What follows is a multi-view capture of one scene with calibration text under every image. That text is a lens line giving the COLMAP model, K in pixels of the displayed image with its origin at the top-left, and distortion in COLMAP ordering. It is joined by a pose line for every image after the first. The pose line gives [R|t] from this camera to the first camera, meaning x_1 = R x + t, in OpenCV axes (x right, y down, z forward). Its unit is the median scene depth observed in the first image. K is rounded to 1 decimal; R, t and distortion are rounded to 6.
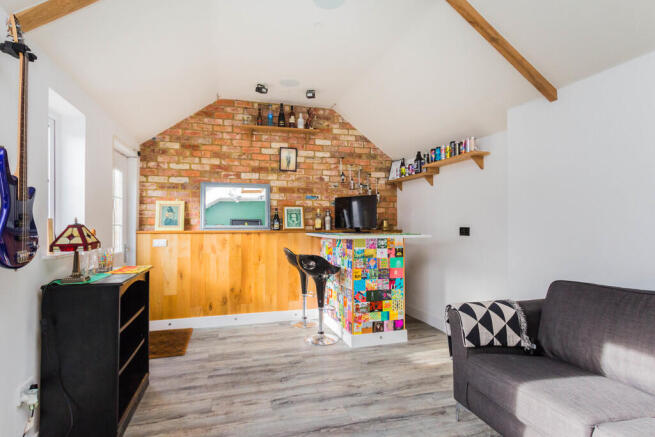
lens RADIAL K [[358.1, 0, 327.5], [0, 358.1, 218.5], [0, 0, 1]] dist [0.000967, 0.000222]
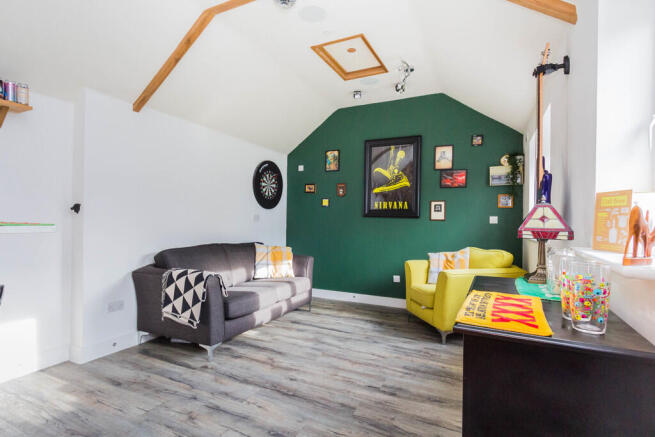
lens RADIAL K [[335.4, 0, 316.9], [0, 335.4, 218.9], [0, 0, 1]] dist [-0.000051, 0.000163]
pose [[-0.723744, -0.002623, 0.690063, -0.700458], [-0.018511, 0.999707, -0.015615, 0.055984], [-0.689820, -0.024075, -0.723581, 1.516333]]
